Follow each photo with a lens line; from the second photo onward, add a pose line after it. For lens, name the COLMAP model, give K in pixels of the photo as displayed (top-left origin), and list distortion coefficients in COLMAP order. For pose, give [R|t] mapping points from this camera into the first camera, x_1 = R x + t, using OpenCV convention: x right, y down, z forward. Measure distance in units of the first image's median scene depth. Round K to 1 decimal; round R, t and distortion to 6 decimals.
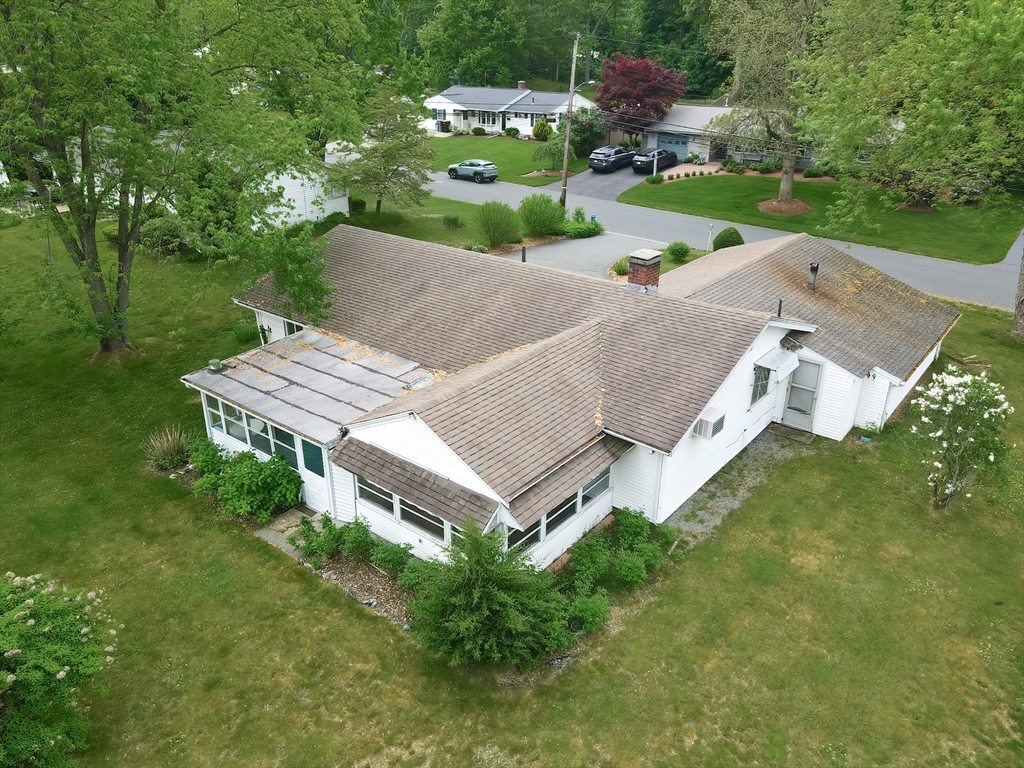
lens RADIAL K [[744.0, 0, 512.0], [0, 744.0, 384.0], [0, 0, 1]] dist [-0.008017, 0.045636]
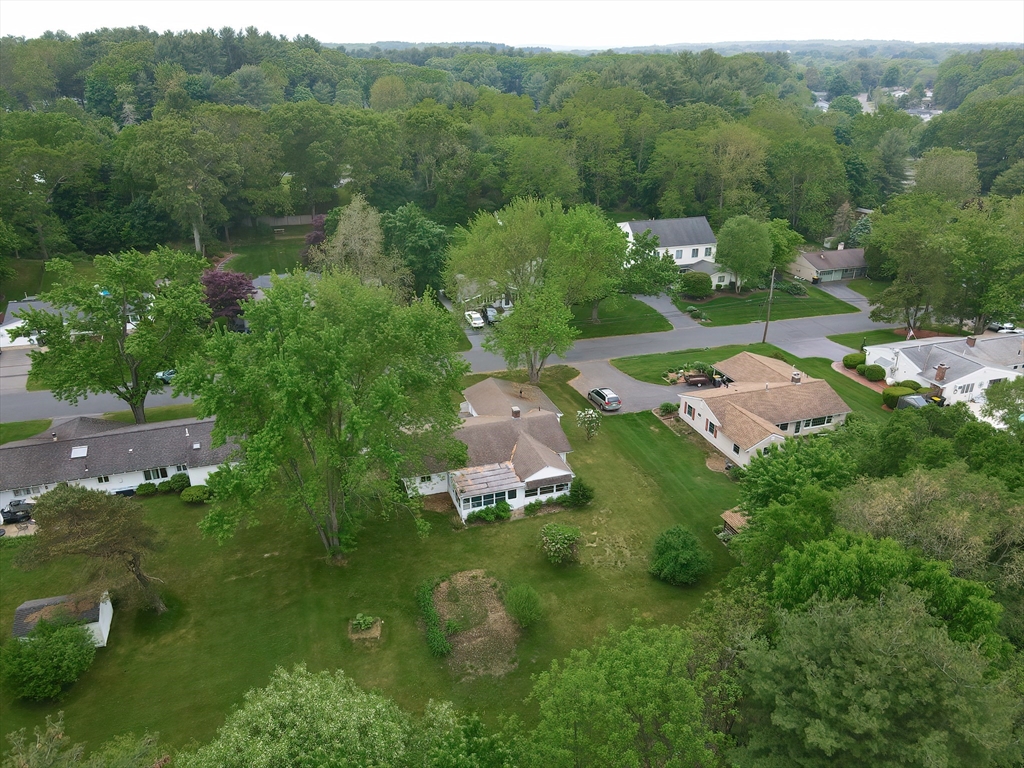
lens RADIAL K [[744.0, 0, 512.0], [0, 744.0, 384.0], [0, 0, 1]] dist [-0.008017, 0.045636]
pose [[0.531371, -0.340165, 0.775843, -2.938399], [0.350668, 0.922013, 0.164082, -1.010111], [-0.771153, 0.184875, 0.609216, -1.361843]]
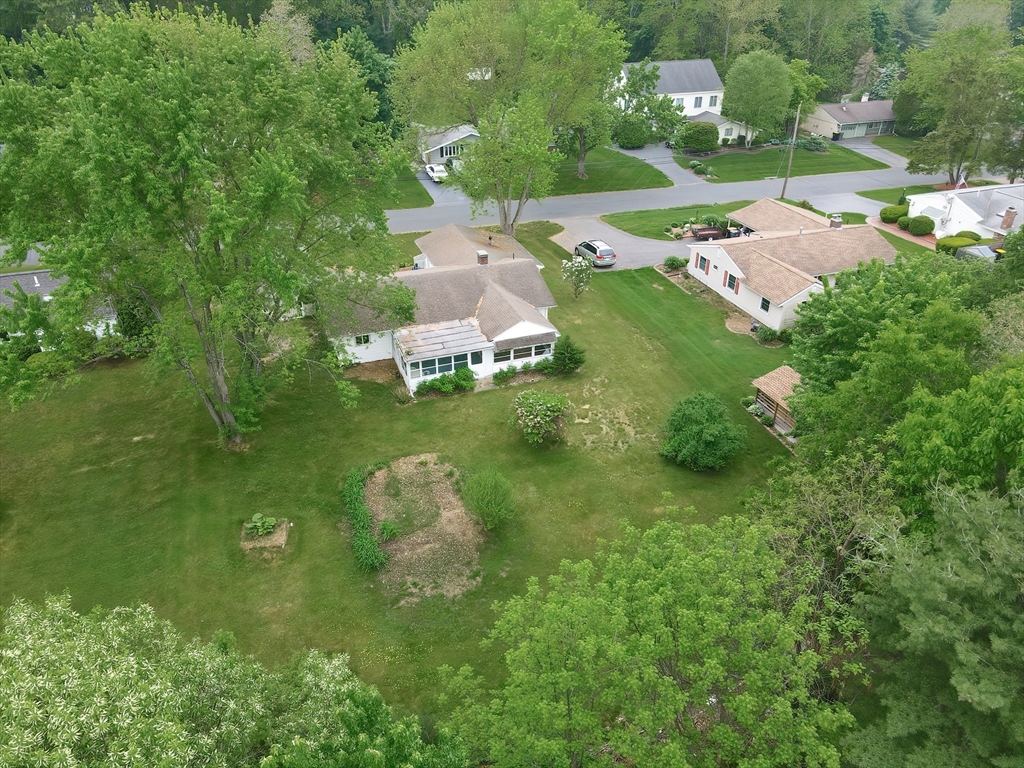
lens RADIAL K [[744.0, 0, 512.0], [0, 744.0, 384.0], [0, 0, 1]] dist [-0.008017, 0.045636]
pose [[0.507824, -0.434954, 0.743592, -2.295864], [0.352470, 0.892526, 0.281358, -0.546858], [-0.786053, 0.119214, 0.606555, -0.785458]]
